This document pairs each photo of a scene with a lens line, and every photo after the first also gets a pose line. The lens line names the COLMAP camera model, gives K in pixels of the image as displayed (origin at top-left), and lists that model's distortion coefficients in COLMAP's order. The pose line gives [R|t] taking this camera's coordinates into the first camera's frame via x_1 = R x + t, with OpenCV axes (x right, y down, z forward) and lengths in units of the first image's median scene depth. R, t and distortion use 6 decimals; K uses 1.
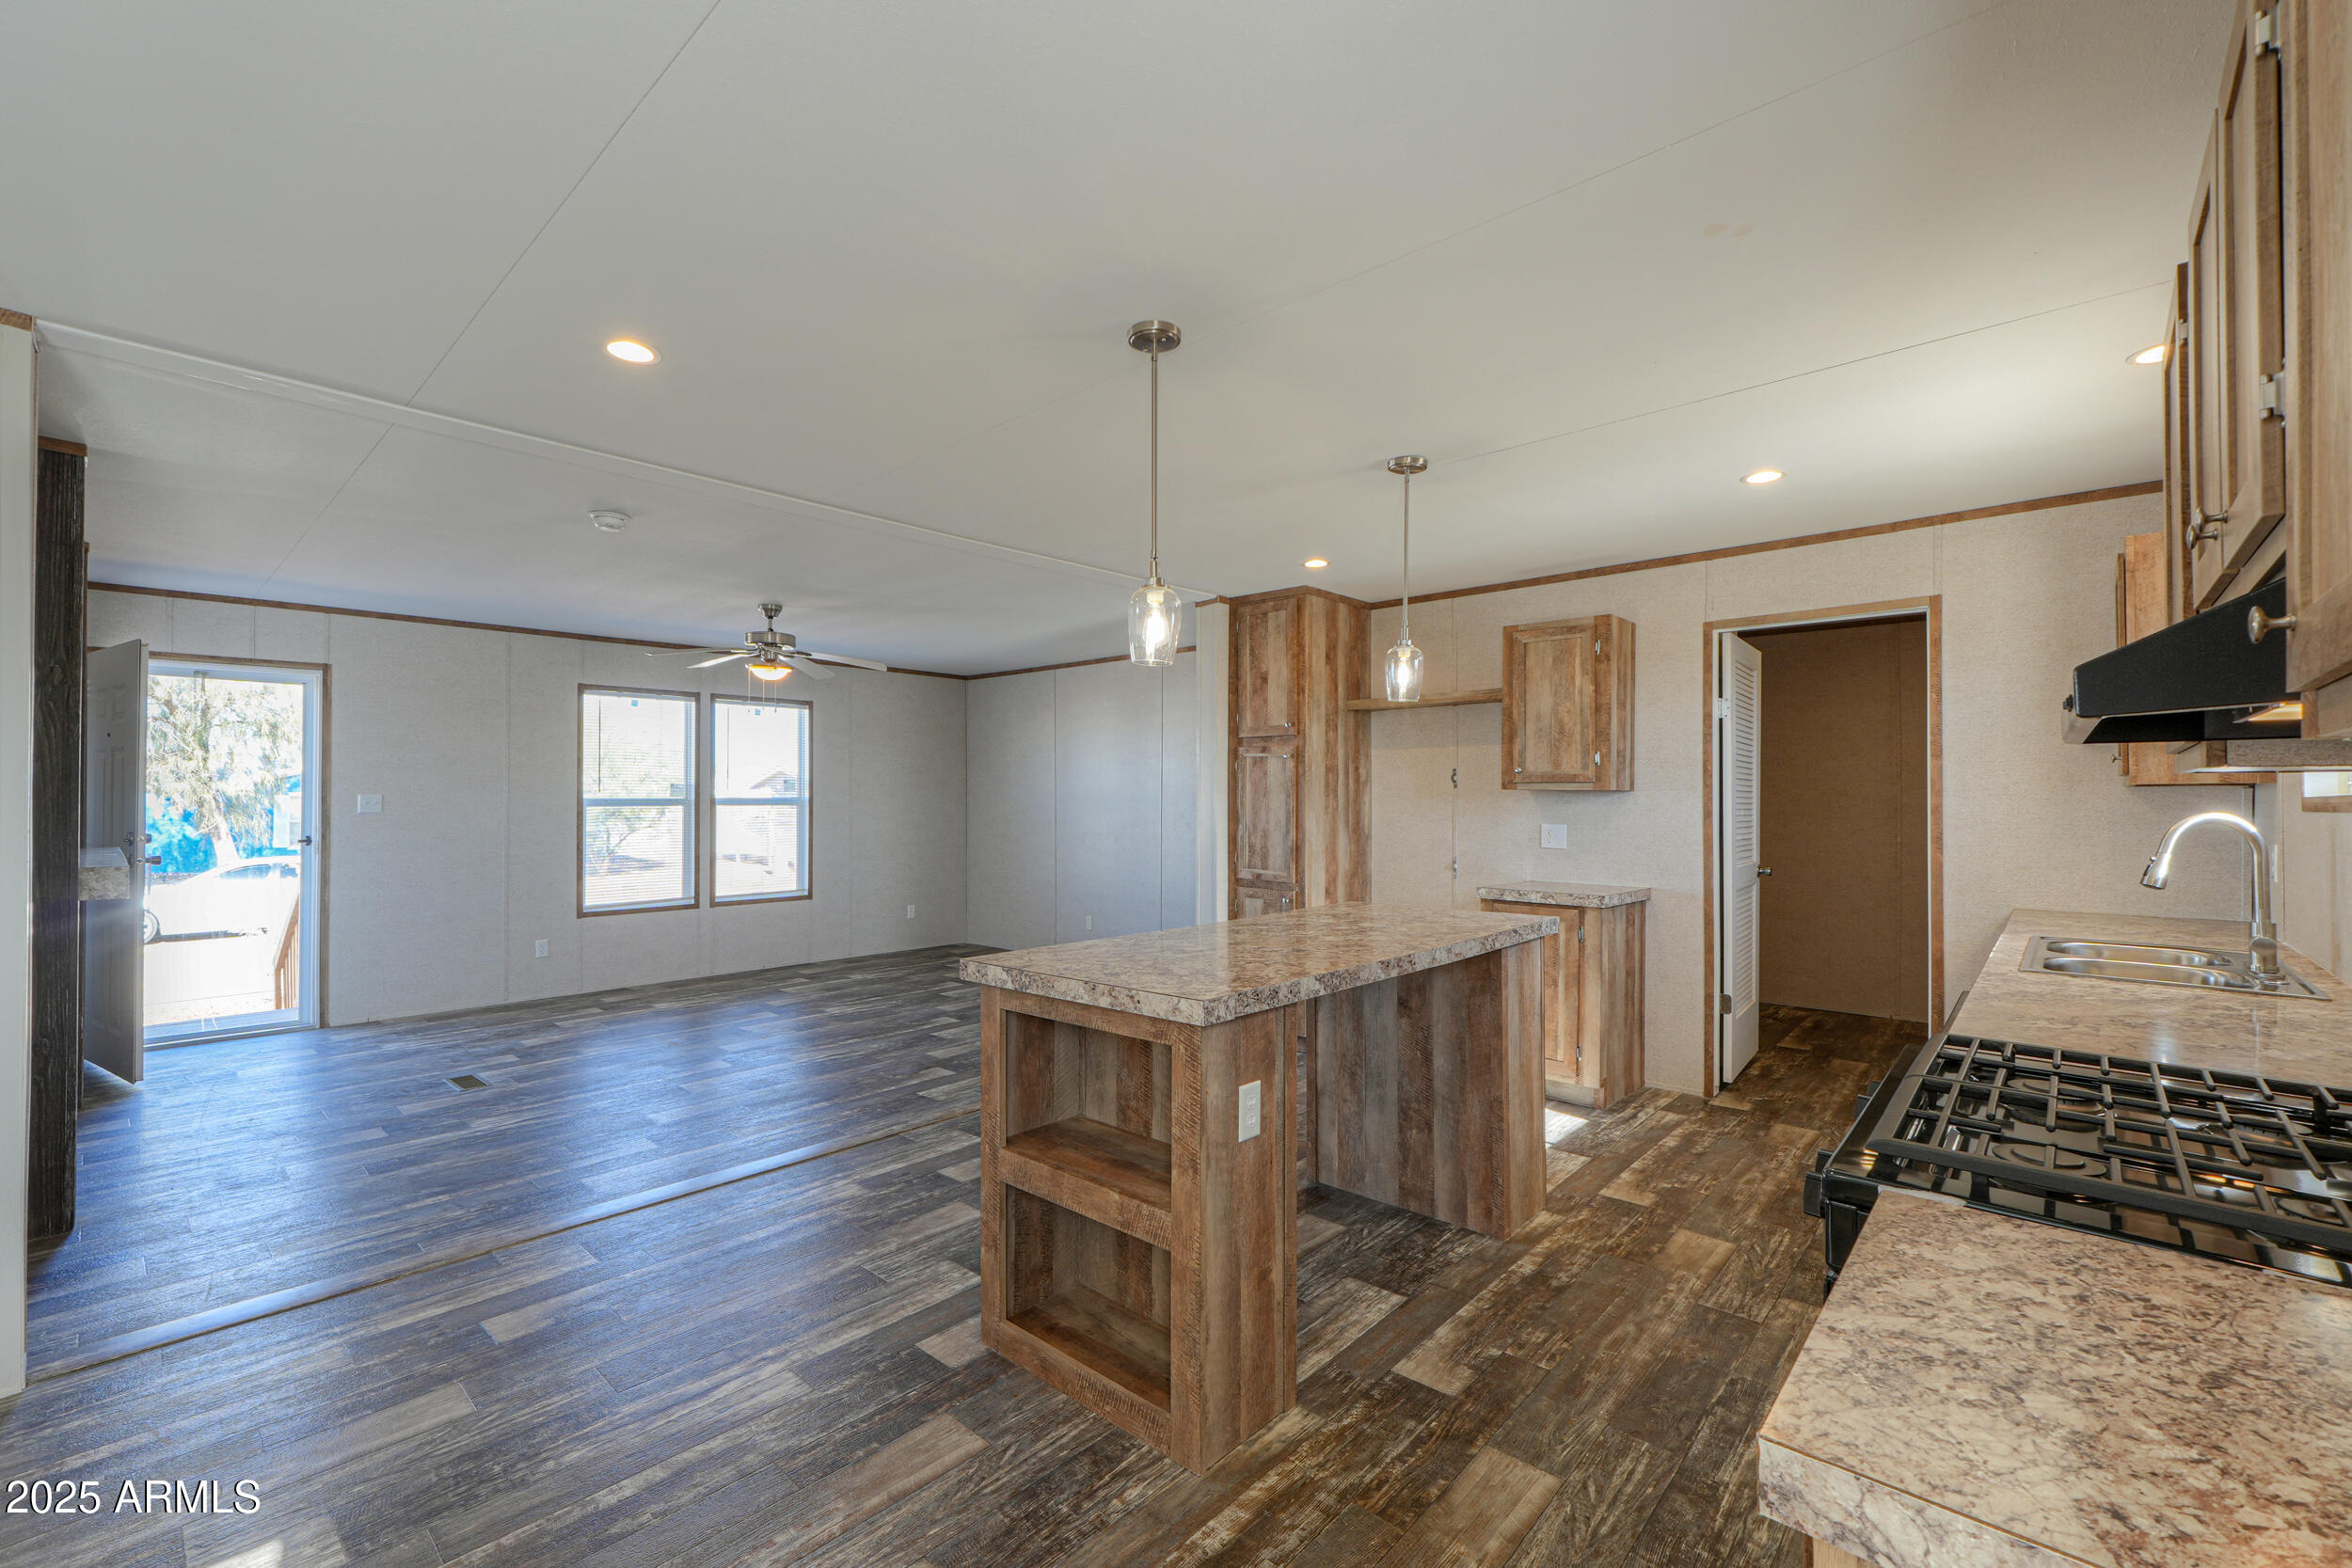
lens RADIAL K [[986.2, 0, 1173.7], [0, 986.2, 785.5], [0, 0, 1]] dist [-0.001379, -0.000077]
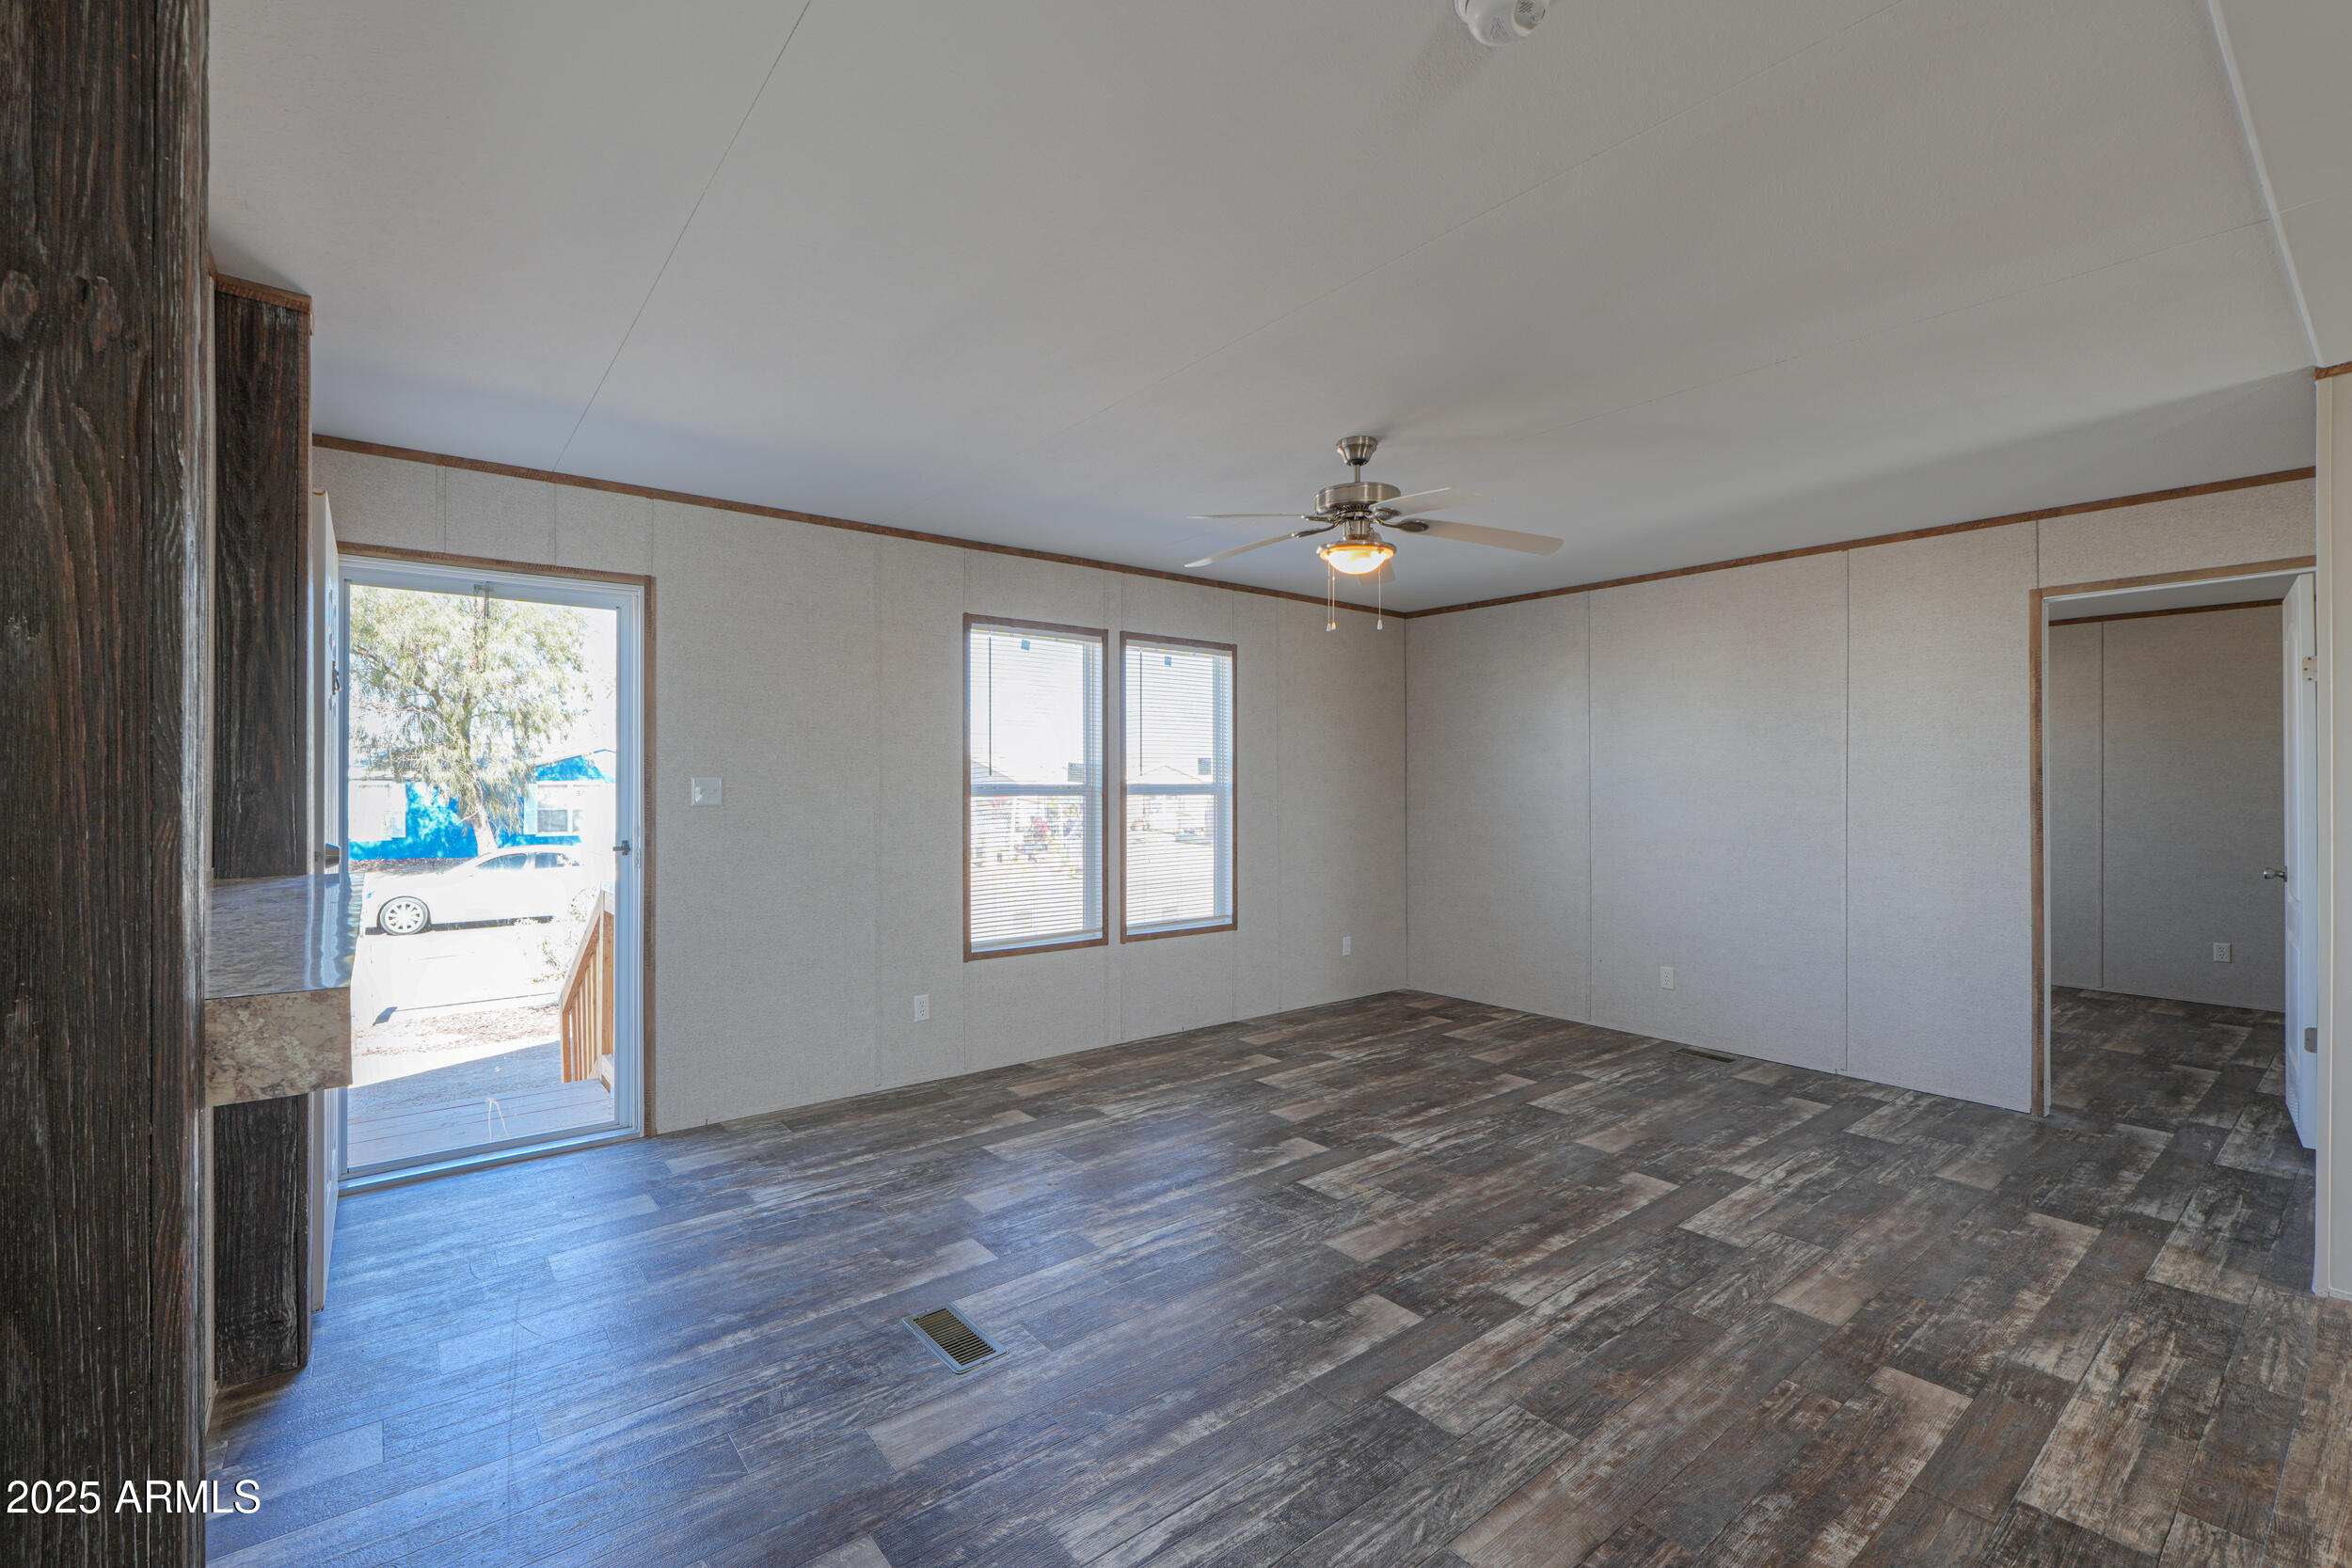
lens RADIAL K [[997.7, 0, 1141.2], [0, 997.7, 783.3], [0, 0, 1]] dist [0.000539, -0.000050]
pose [[0.983821, -0.000106, -0.179154, -0.451850], [0.001574, 0.999966, 0.008055, 0.008733], [0.179148, -0.008206, 0.983788, 0.438158]]
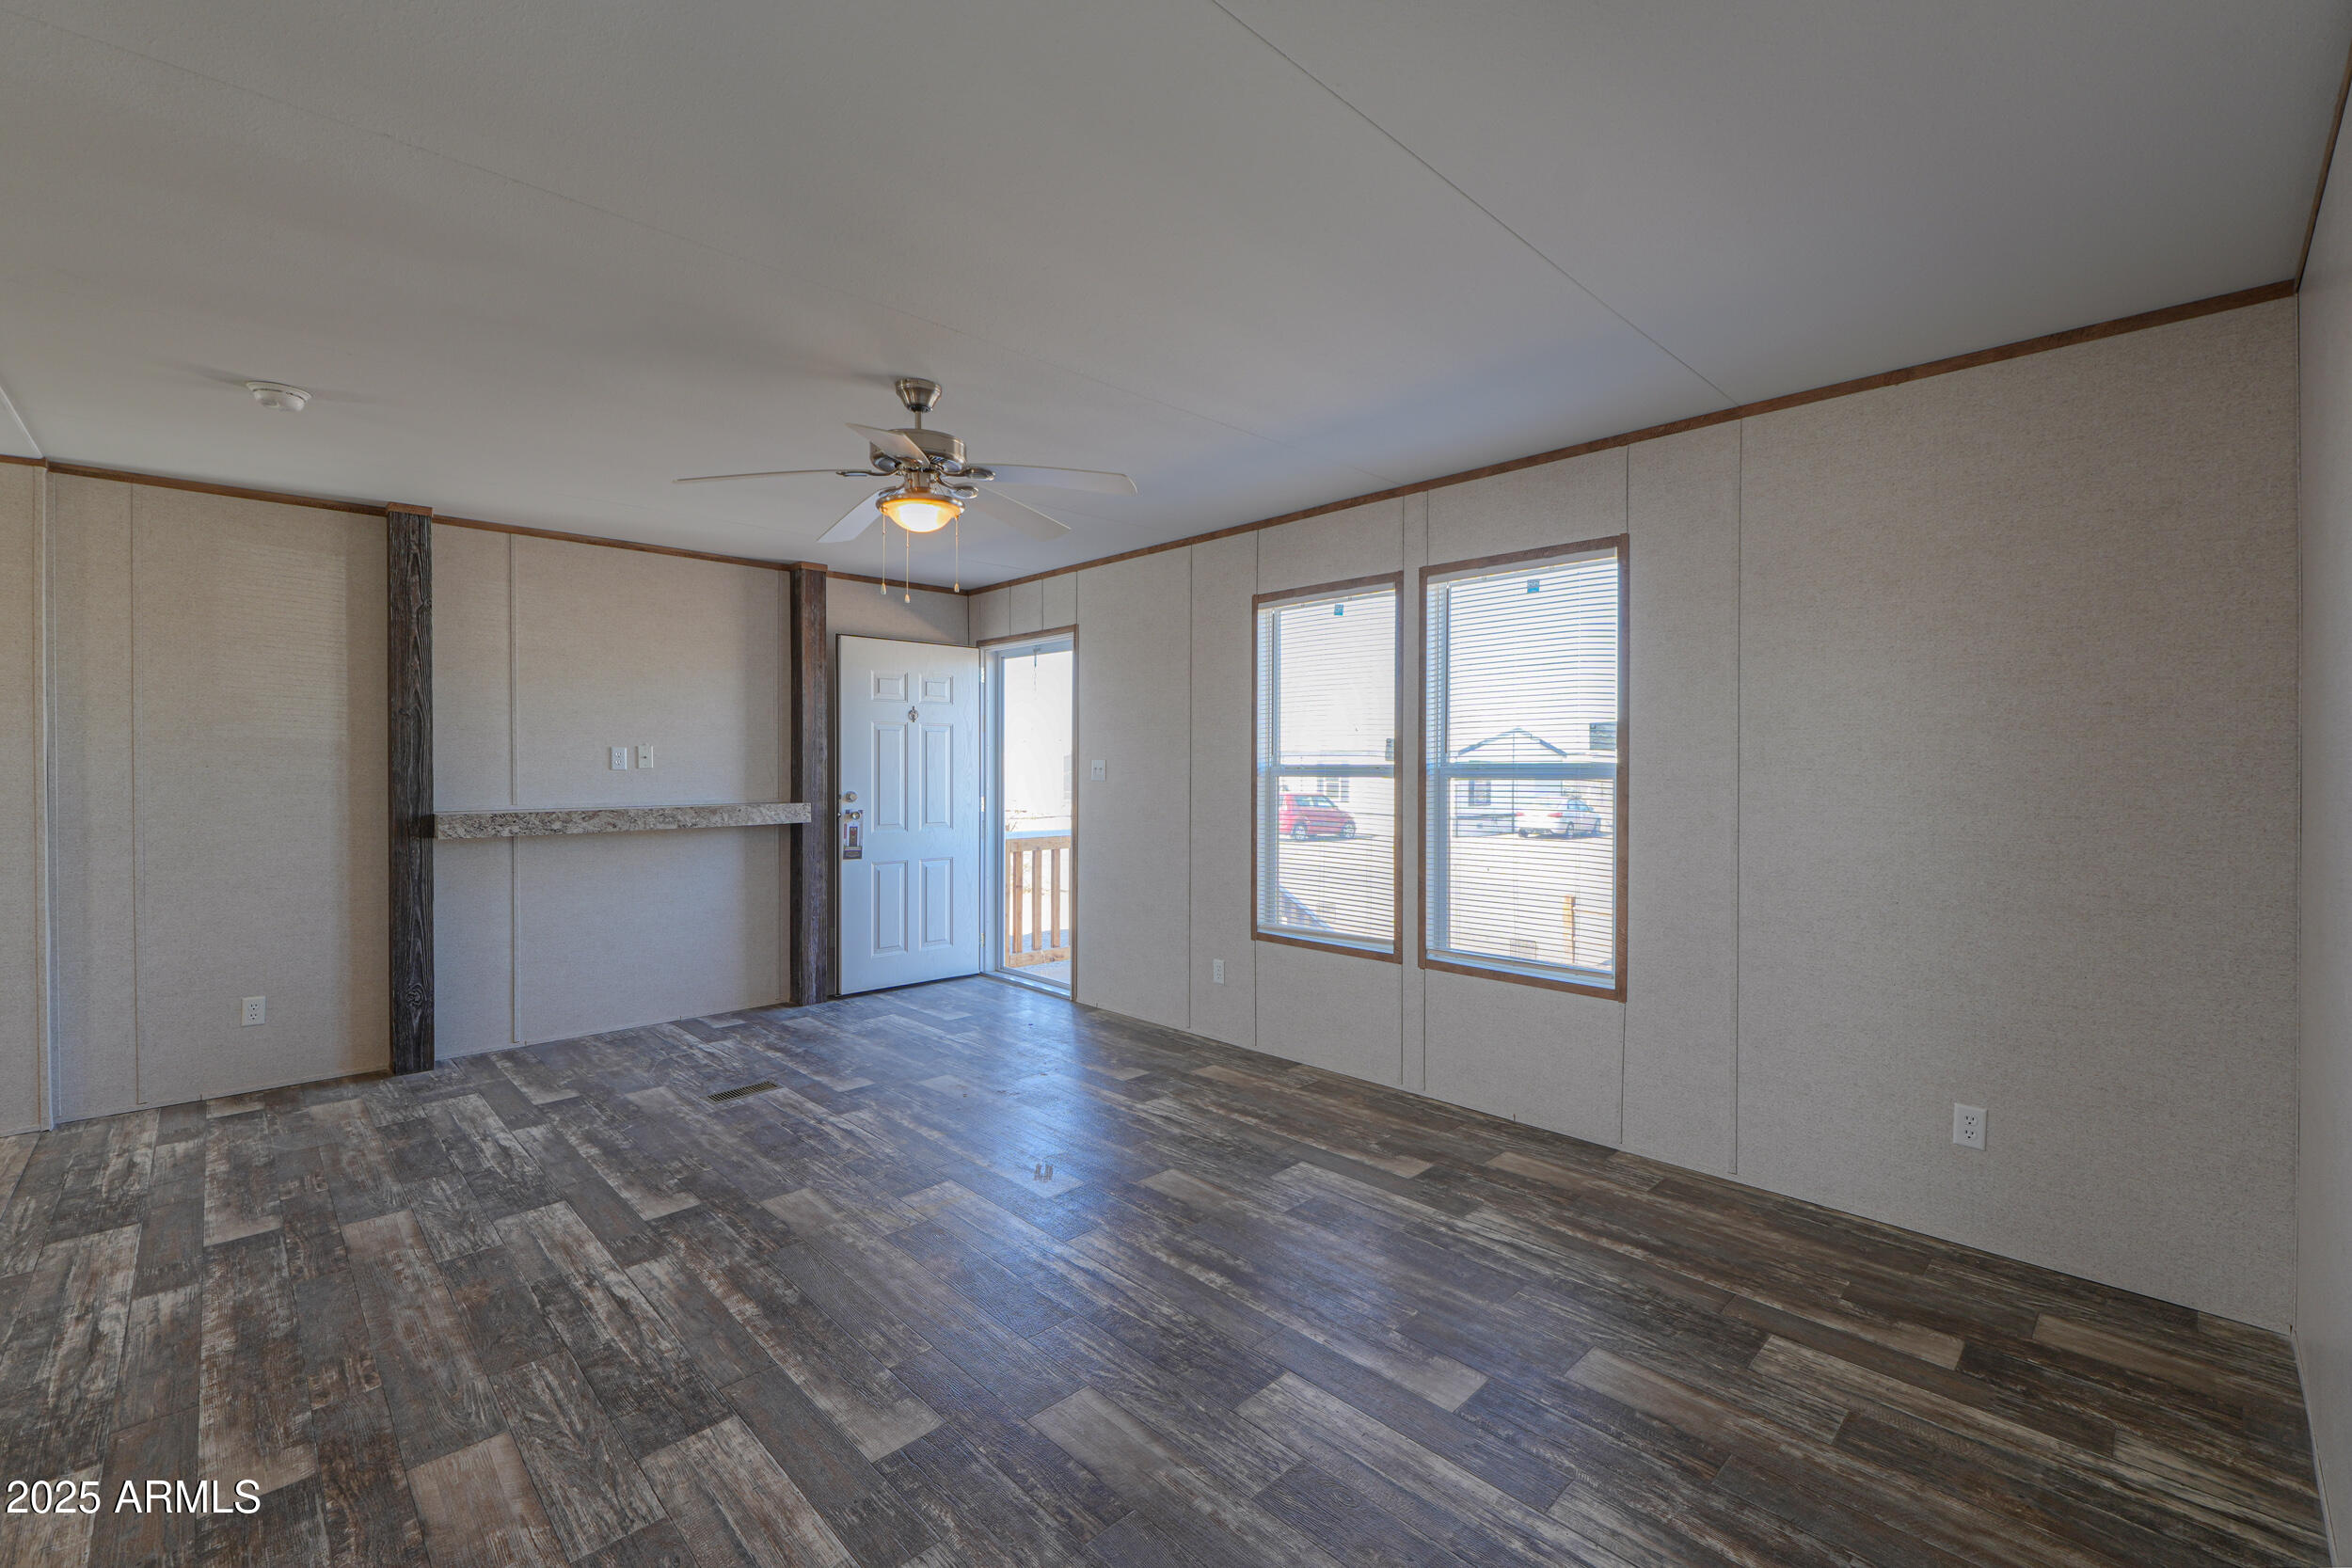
lens RADIAL K [[986.2, 0, 1173.7], [0, 986.2, 785.5], [0, 0, 1]] dist [-0.001379, -0.000077]
pose [[-0.066767, 0.017016, -0.997623, 0.098524], [0.010585, 0.999810, 0.016345, 0.019184], [0.997712, -0.009468, -0.066934, 1.229962]]
